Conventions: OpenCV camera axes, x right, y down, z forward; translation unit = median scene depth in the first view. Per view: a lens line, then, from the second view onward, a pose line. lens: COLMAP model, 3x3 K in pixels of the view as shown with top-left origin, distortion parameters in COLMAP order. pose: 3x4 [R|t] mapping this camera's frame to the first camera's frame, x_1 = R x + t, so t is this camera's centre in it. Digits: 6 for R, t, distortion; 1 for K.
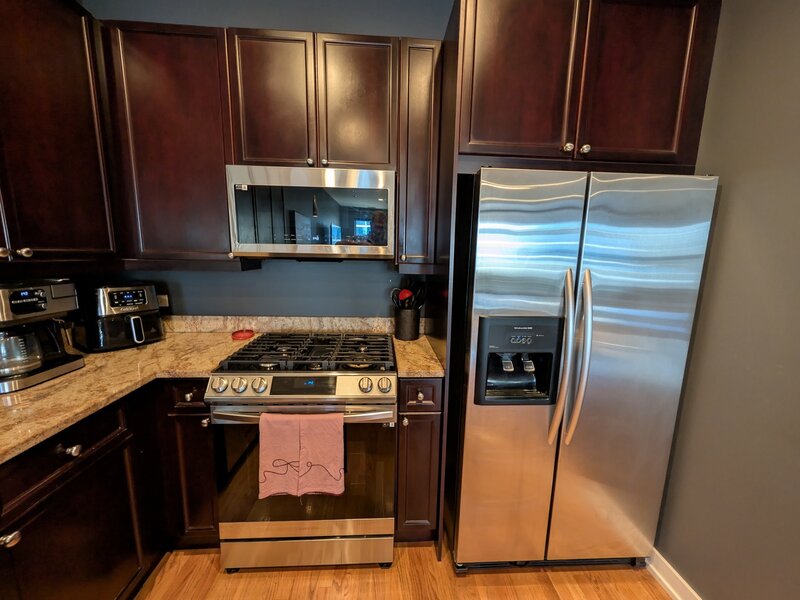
lens RADIAL K [[302.4, 0, 400.0], [0, 302.4, 300.0], [0, 0, 1]] dist [-0.000501, 0.000014]
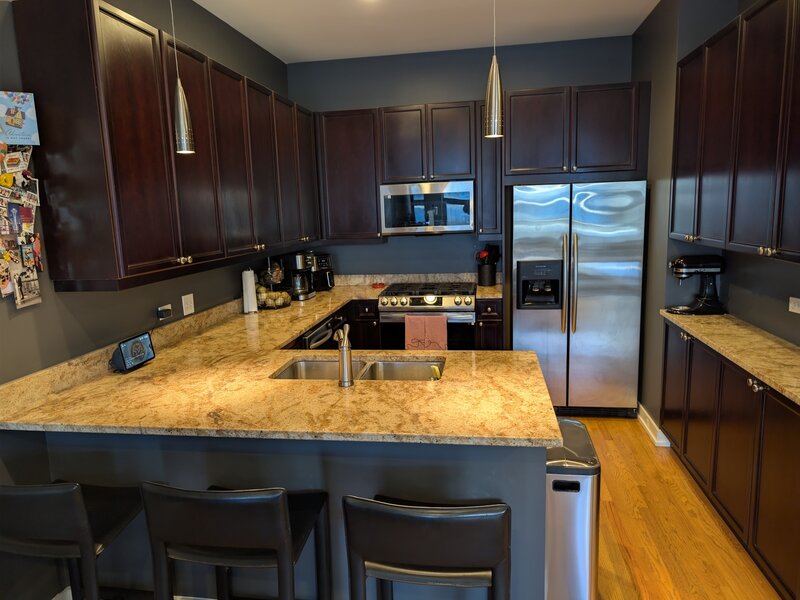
lens RADIAL K [[561.1, 0, 385.7], [0, 561.1, 325.5], [0, 0, 1]] dist [0.007414, -0.000790]
pose [[0.969619, -0.012431, -0.244304, 0.288255], [0.025420, 0.998421, 0.050088, 0.236101], [0.243295, -0.054776, 0.968404, -2.391923]]
